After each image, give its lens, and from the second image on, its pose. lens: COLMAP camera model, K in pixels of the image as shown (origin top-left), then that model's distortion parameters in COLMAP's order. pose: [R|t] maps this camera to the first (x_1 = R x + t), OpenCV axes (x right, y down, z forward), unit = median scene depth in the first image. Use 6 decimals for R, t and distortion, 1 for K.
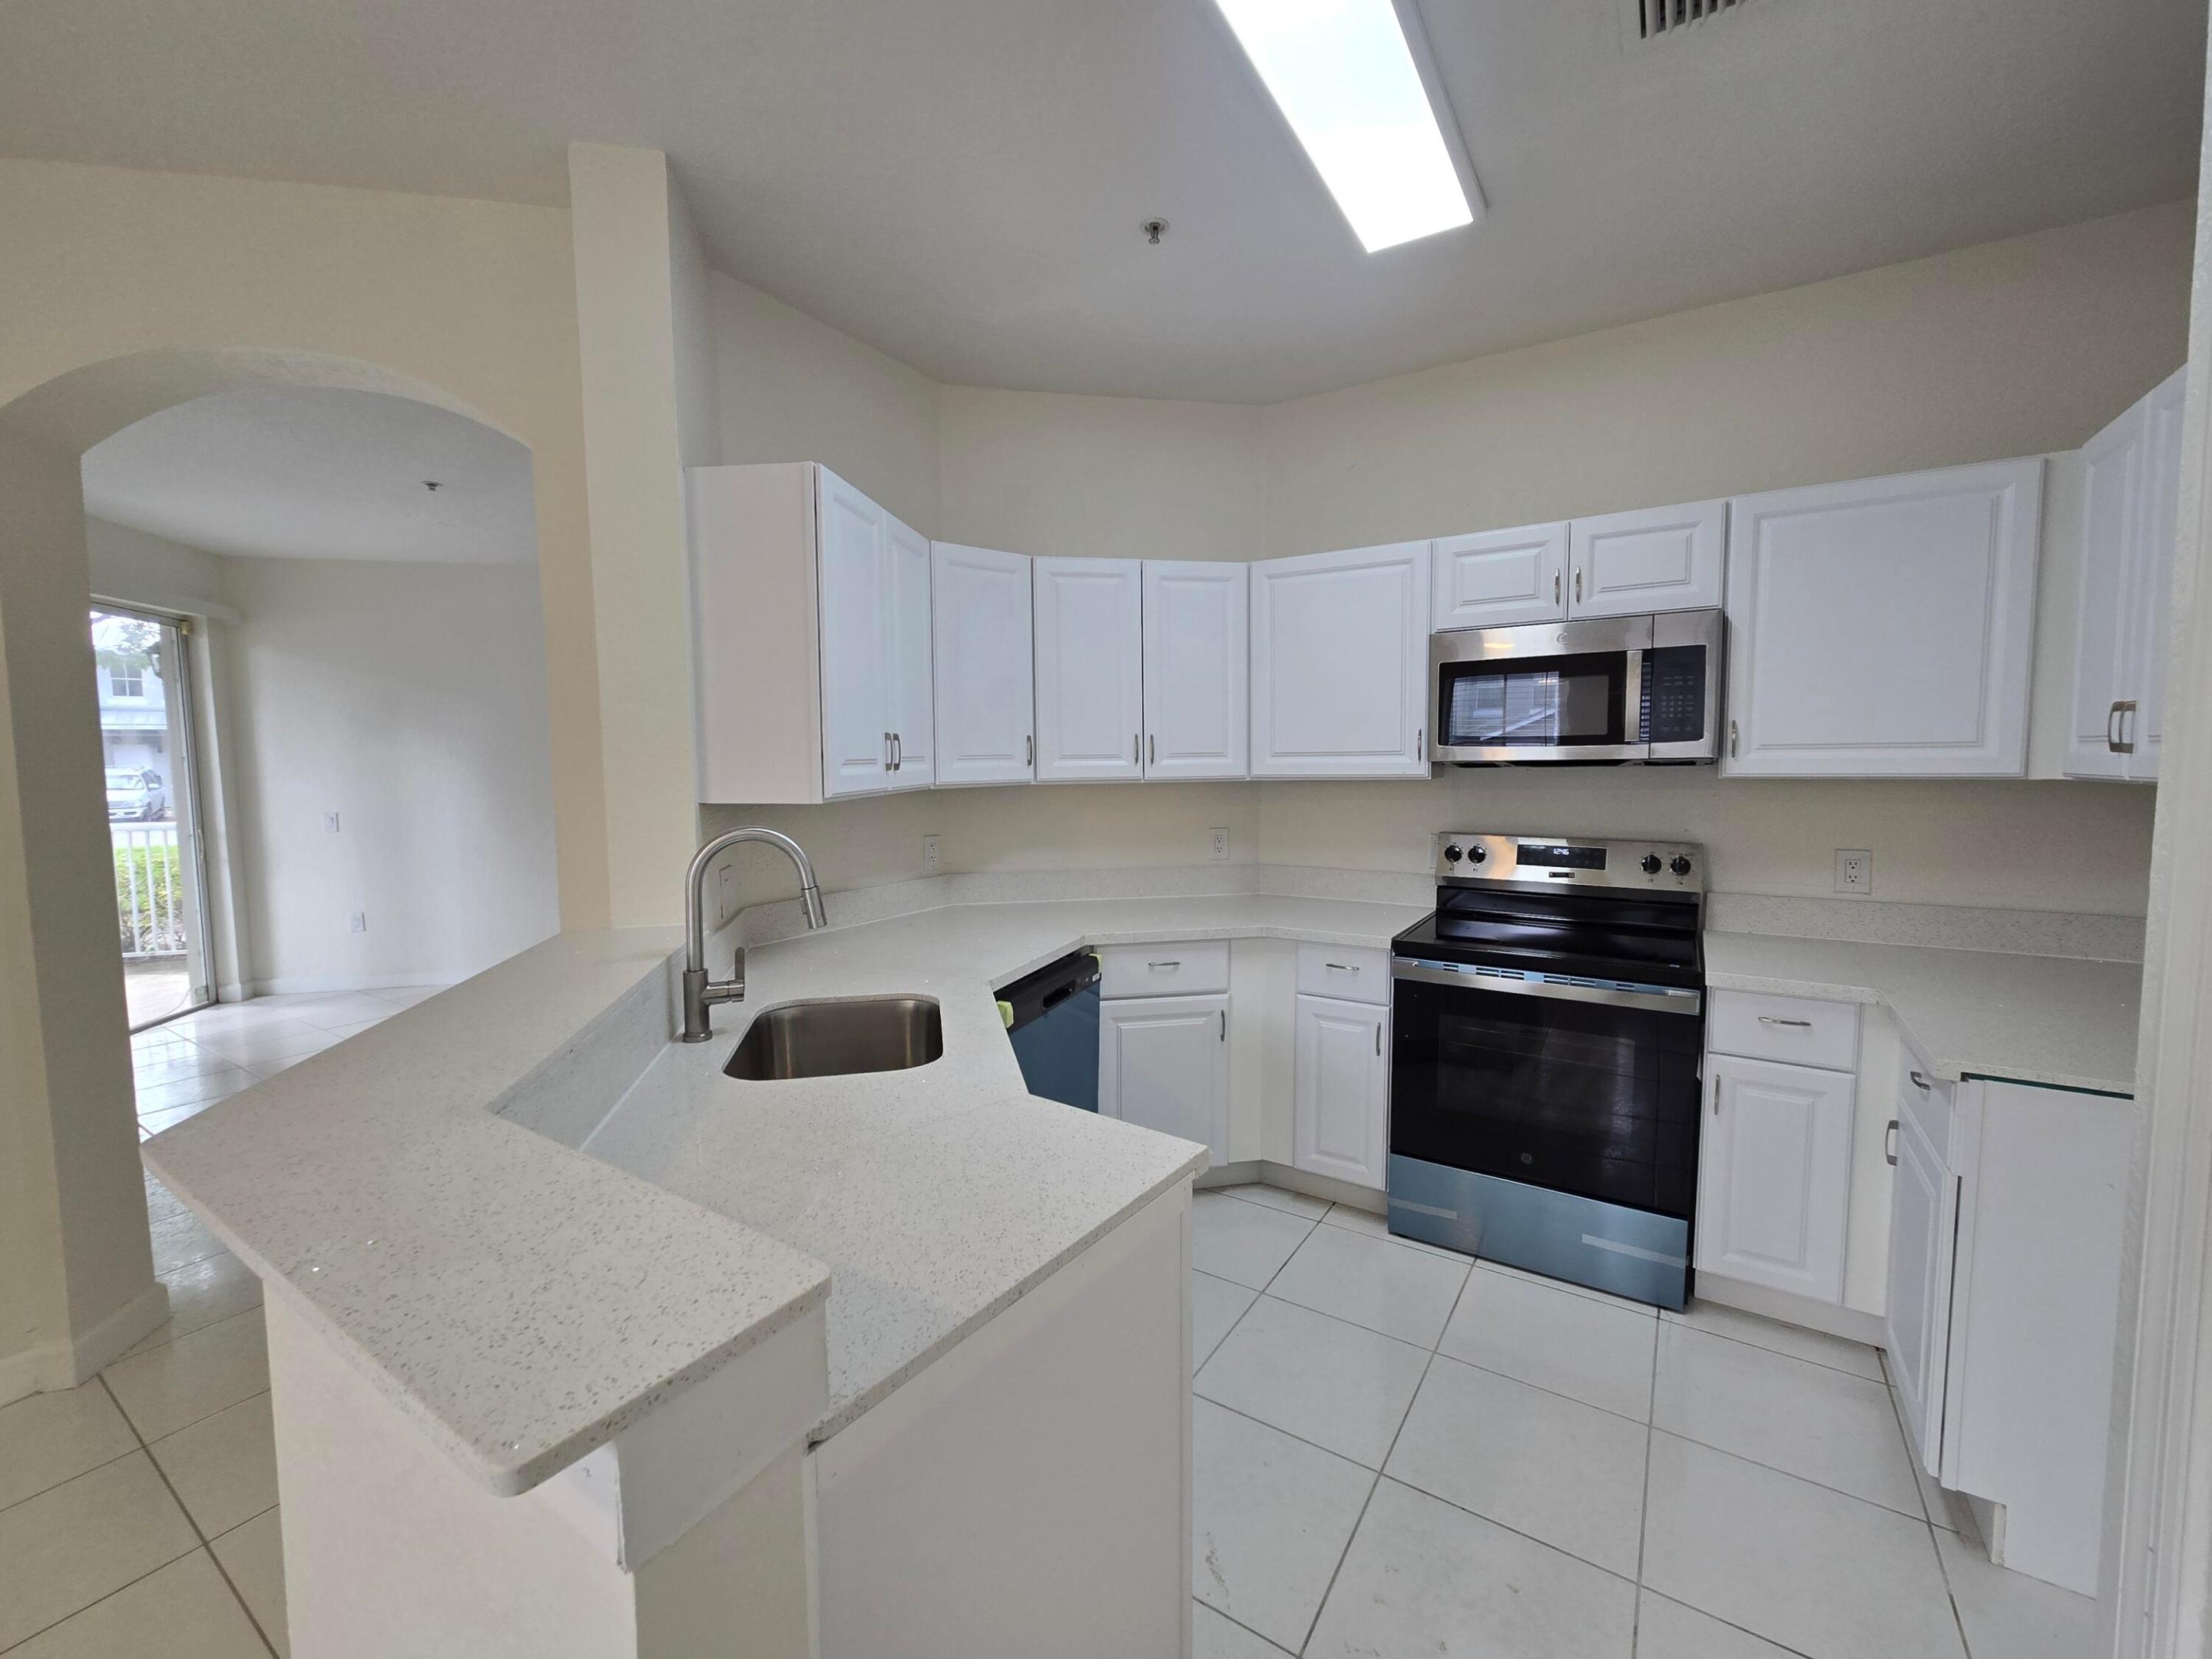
lens RADIAL K [[907.1, 0, 1102.8], [0, 907.1, 824.4], [0, 0, 1]] dist [0.001320, 0.000213]
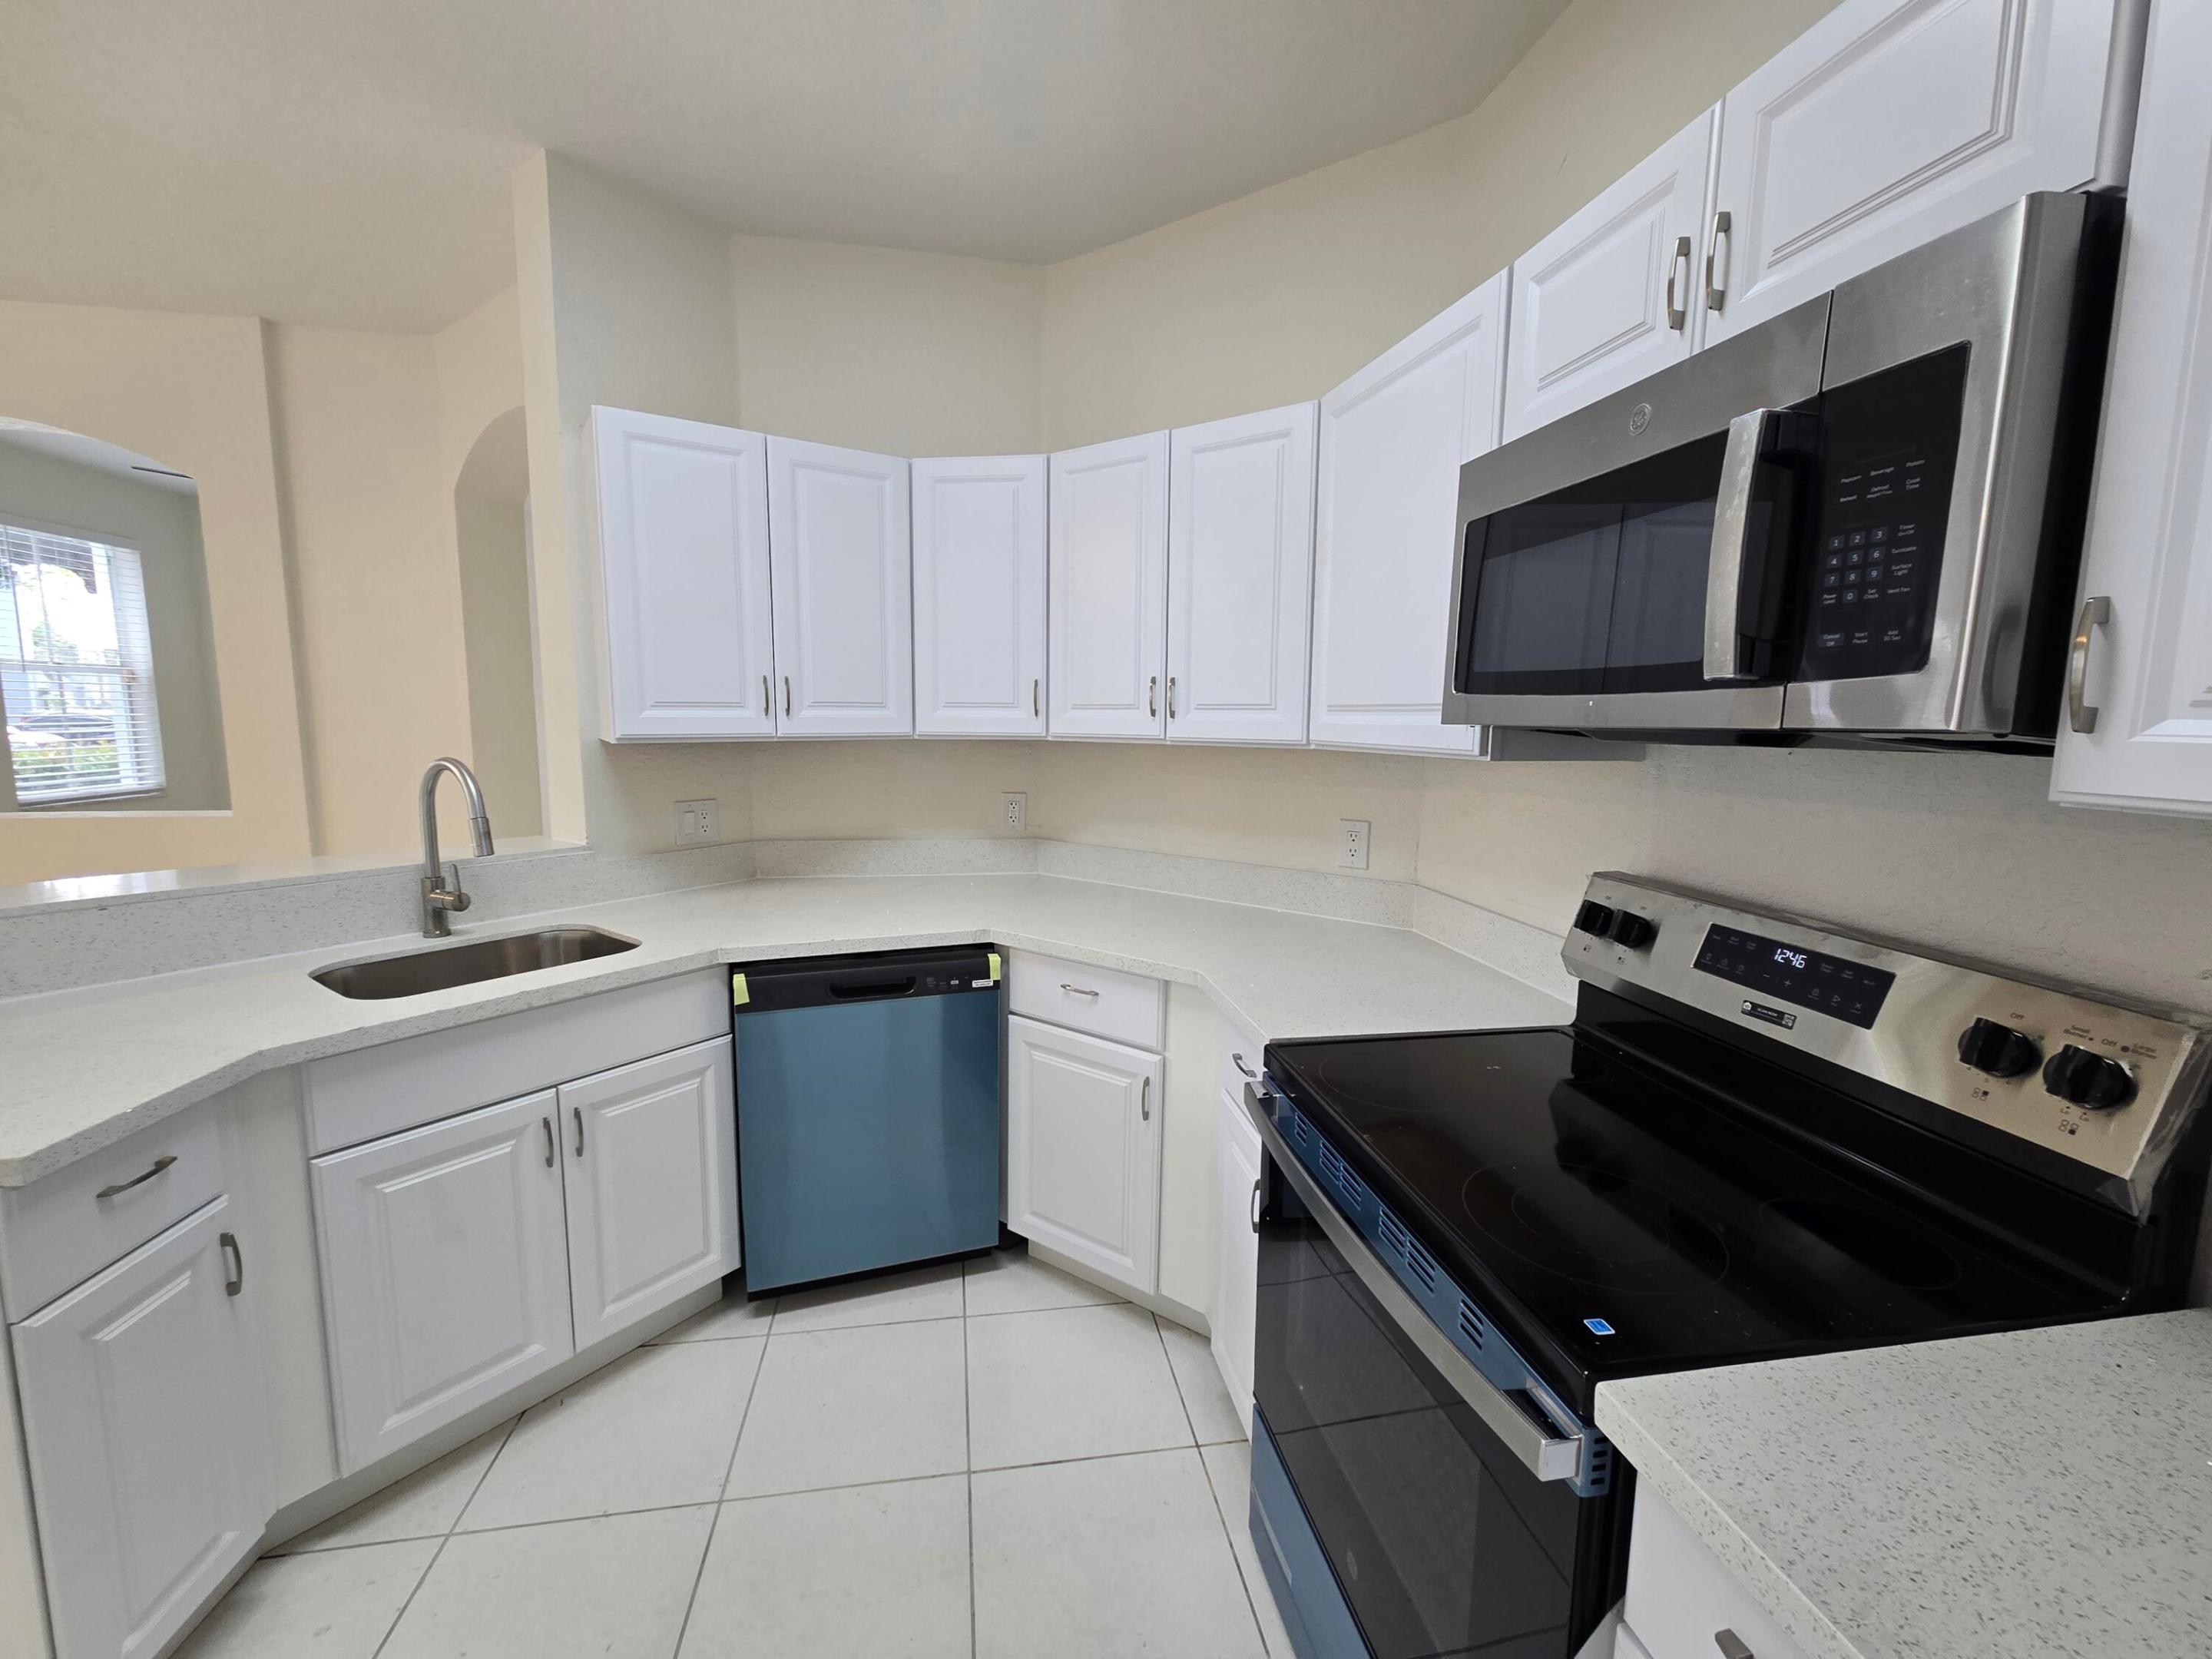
lens RADIAL K [[912.1, 0, 1096.8], [0, 912.1, 825.5], [0, 0, 1]] dist [0.001297, -0.000220]
pose [[0.671746, 0.110200, -0.732539, 0.657988], [-0.073999, 0.993909, 0.081662, -0.043950], [0.737076, -0.000649, 0.675809, 0.555221]]
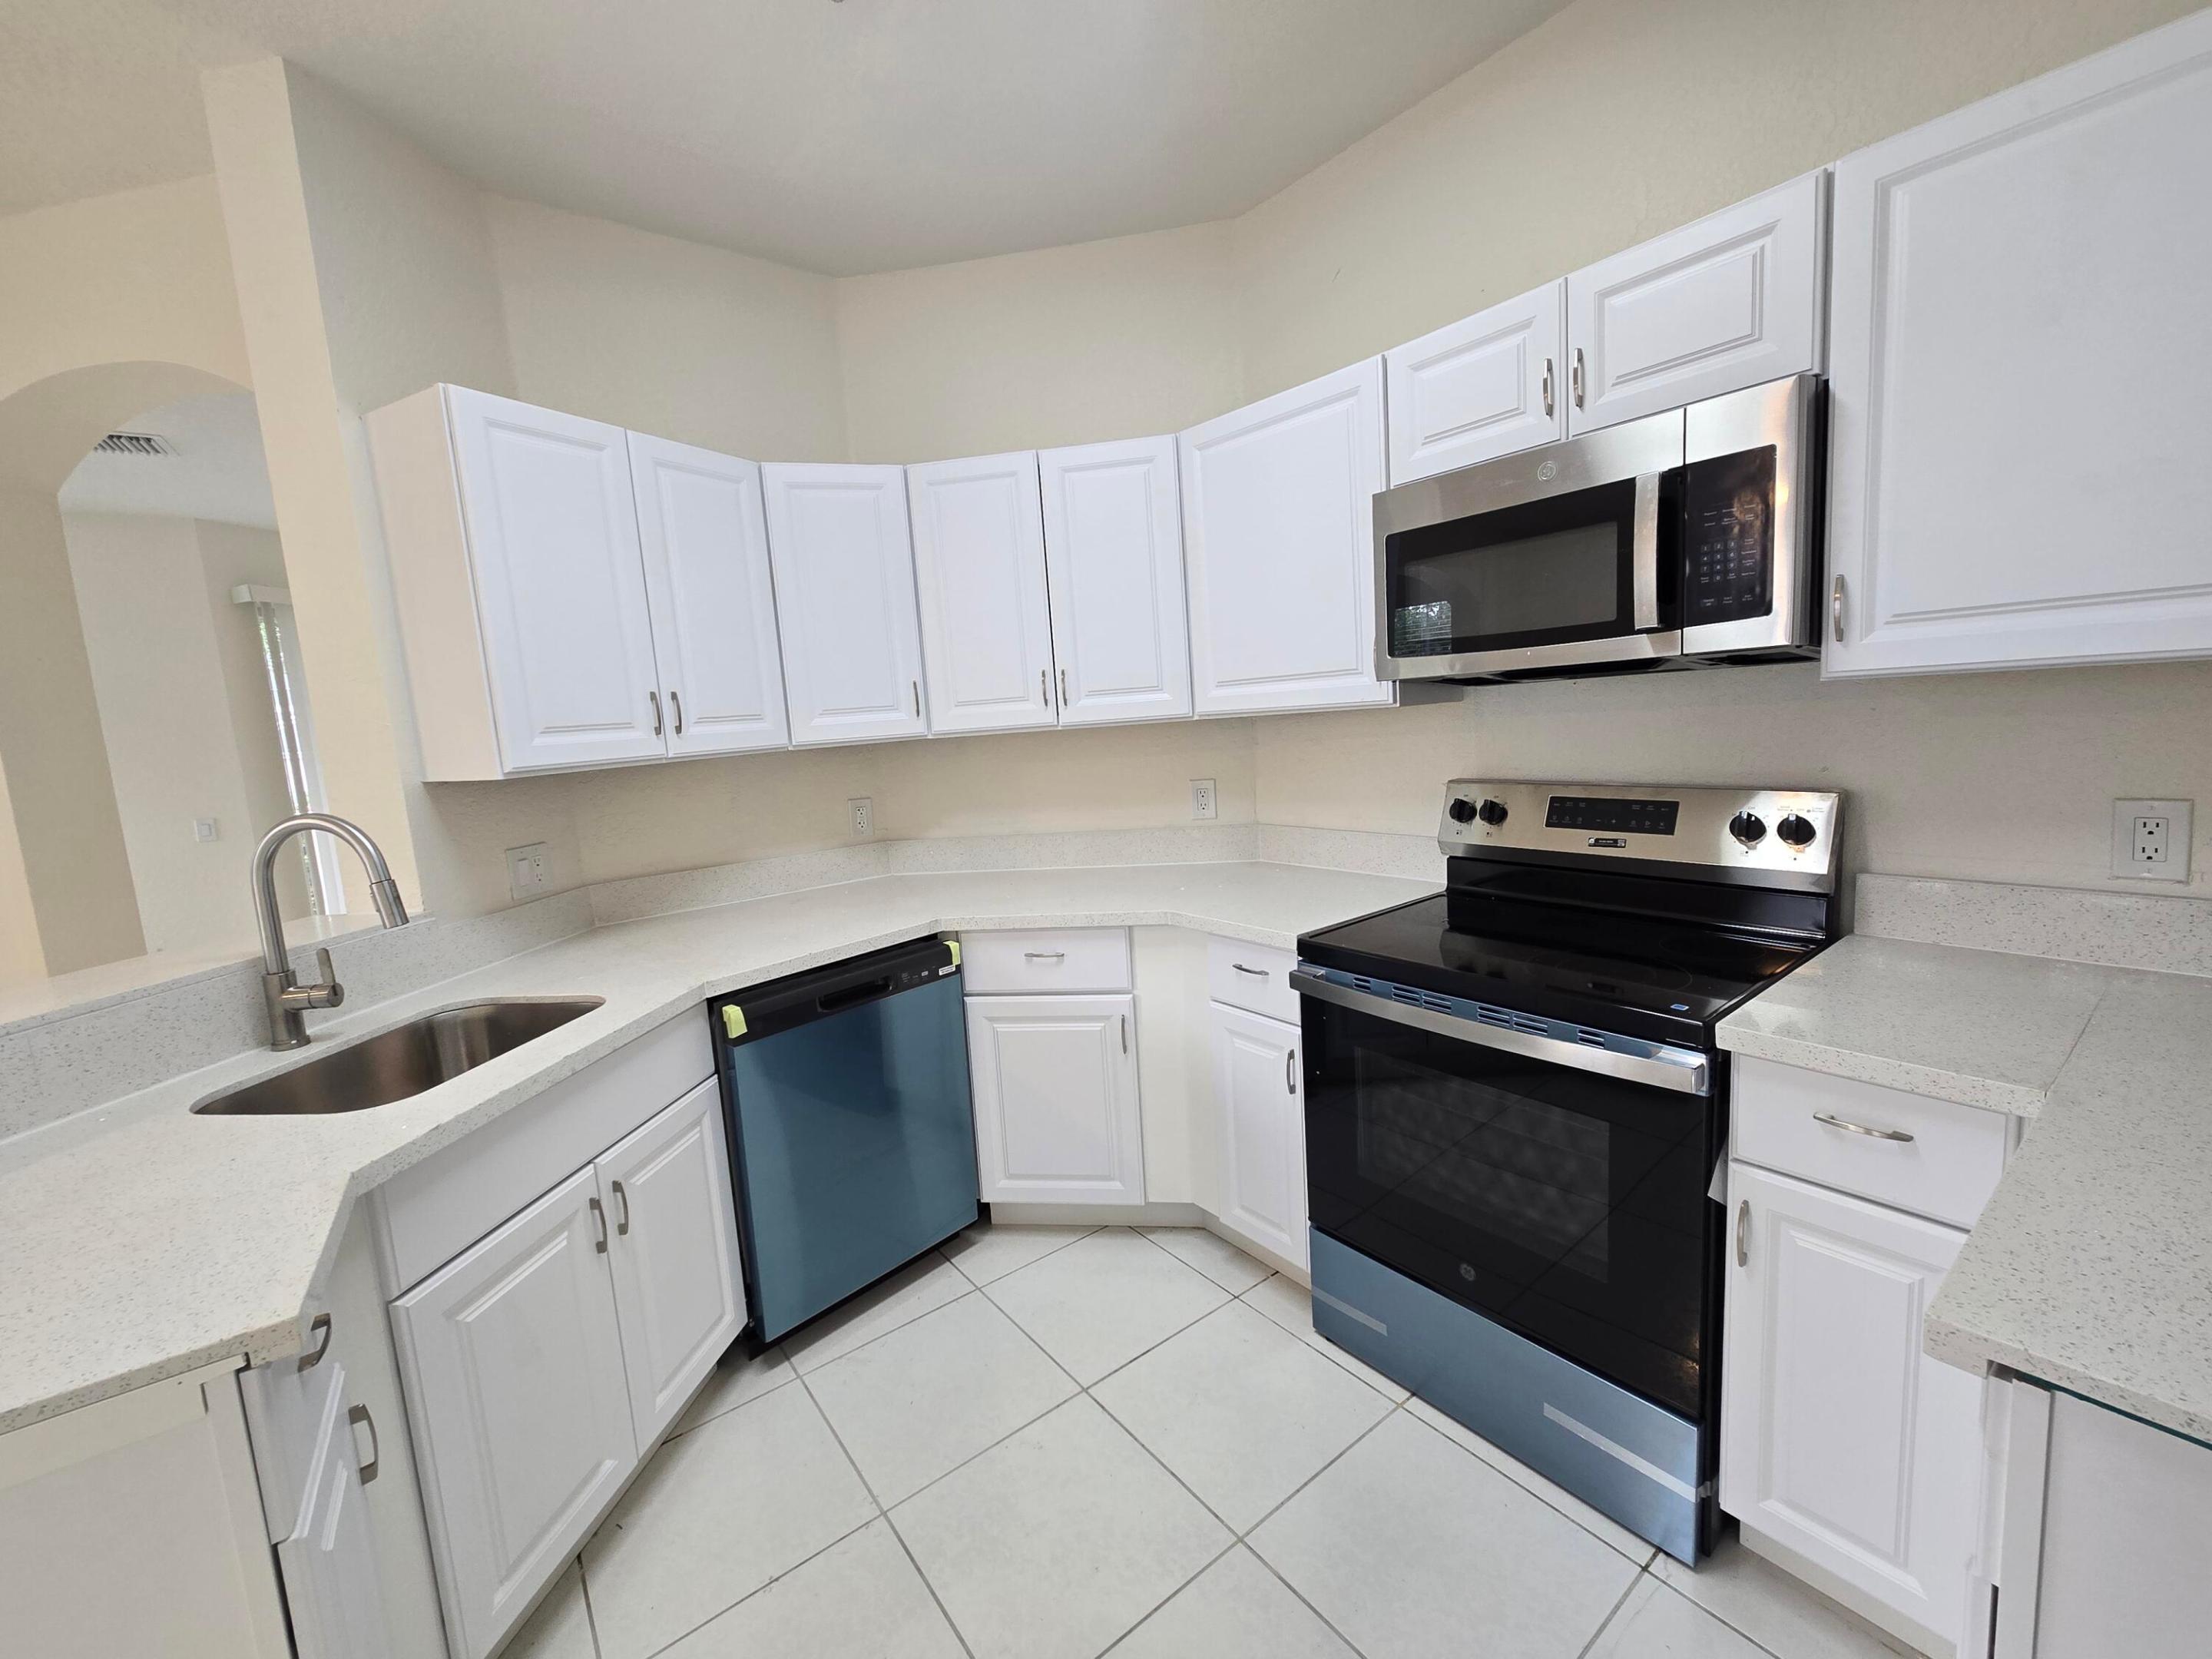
lens RADIAL K [[907.1, 0, 1102.8], [0, 907.1, 824.4], [0, 0, 1]] dist [0.001320, 0.000213]
pose [[0.939281, -0.011355, -0.342962, 0.430345], [0.033645, 0.997684, 0.059114, -0.009295], [0.341497, -0.067064, 0.937487, 0.291218]]
